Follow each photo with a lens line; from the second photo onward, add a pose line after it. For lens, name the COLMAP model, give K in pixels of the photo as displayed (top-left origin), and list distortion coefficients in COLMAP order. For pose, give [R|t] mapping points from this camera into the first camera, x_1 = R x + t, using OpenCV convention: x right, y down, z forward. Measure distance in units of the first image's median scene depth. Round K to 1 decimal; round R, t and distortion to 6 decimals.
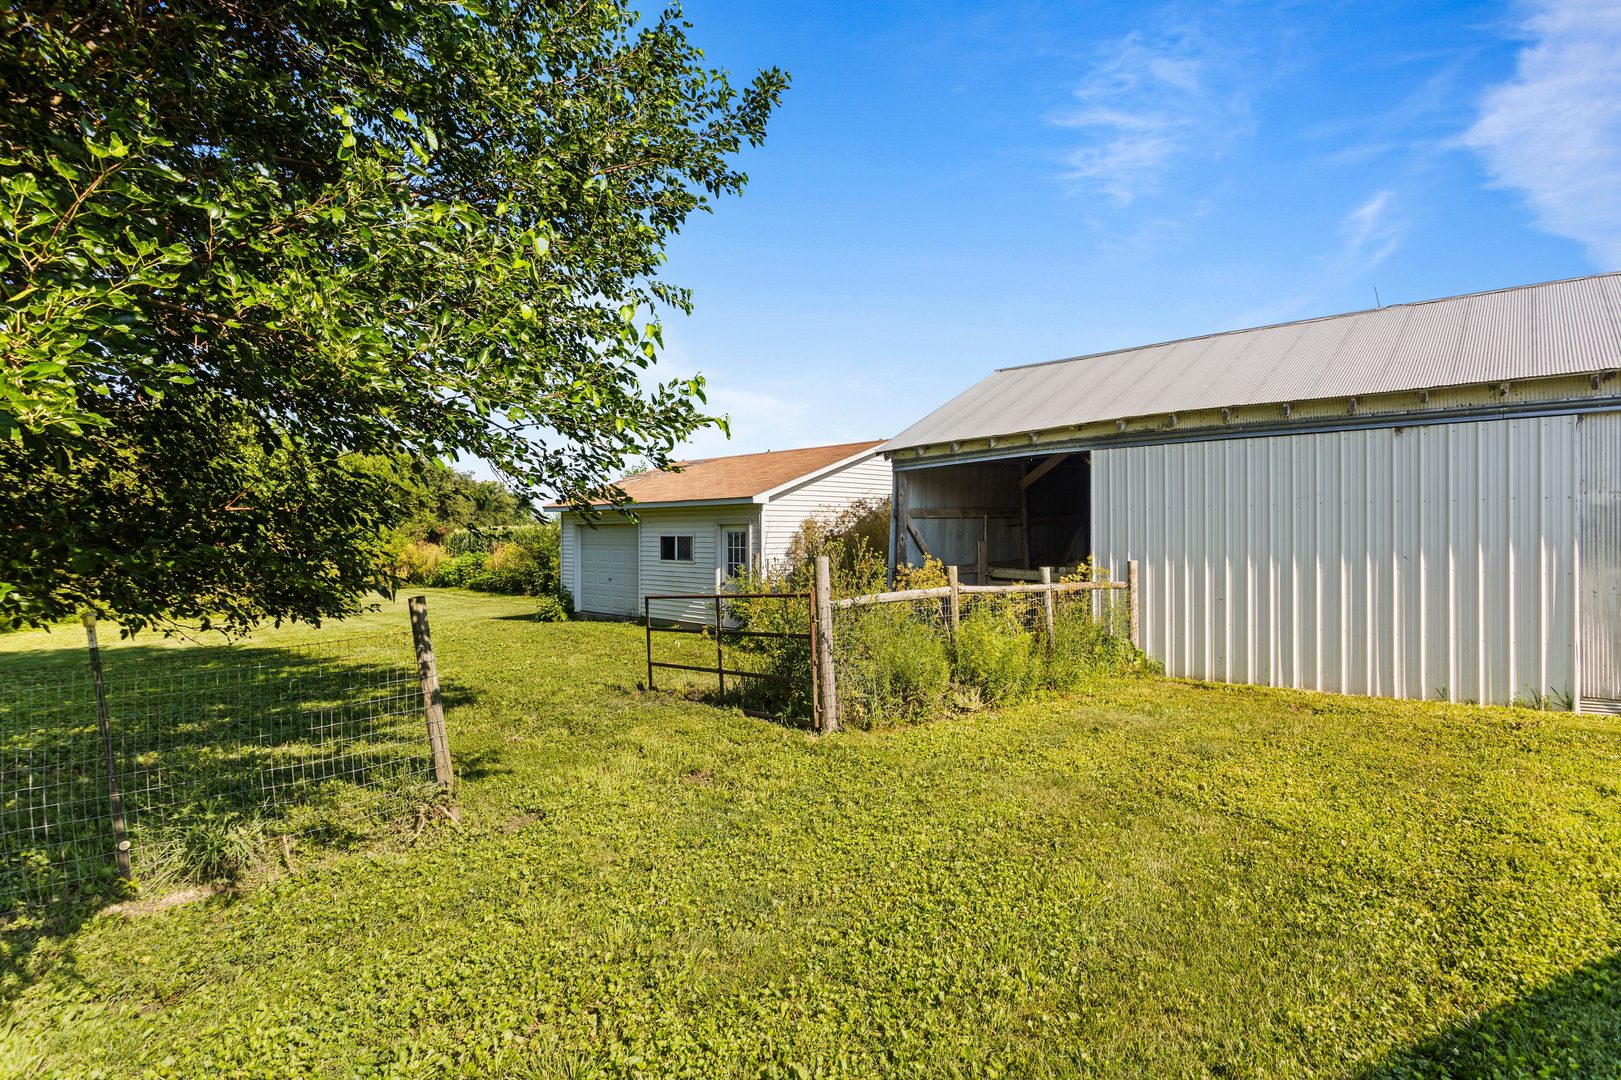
lens RADIAL K [[775.3, 0, 810.4], [0, 775.3, 536.3], [0, 0, 1]] dist [-0.000186, -0.000183]
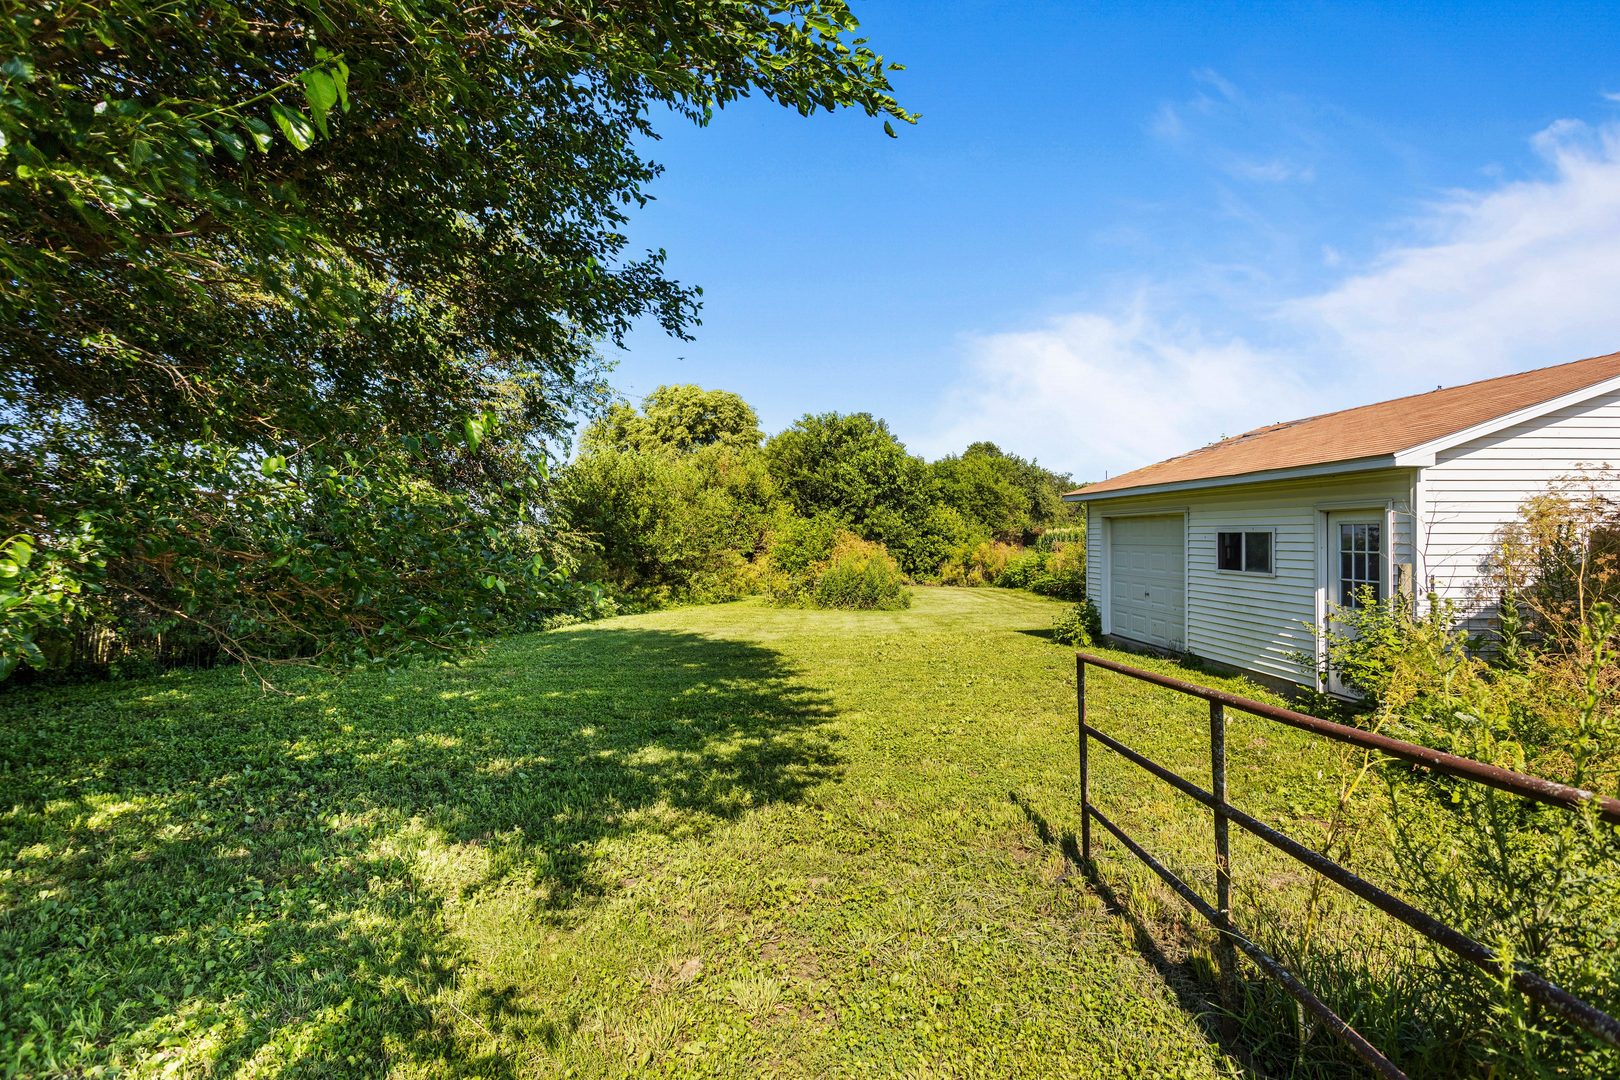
lens RADIAL K [[774.8, 0, 805.0], [0, 774.8, 533.7], [0, 0, 1]] dist [-0.000186, -0.000183]
pose [[0.733660, 0.003247, -0.679509, -0.010704], [-0.006443, 0.999977, -0.002179, 0.004913], [0.679486, 0.005977, 0.733664, 0.317460]]
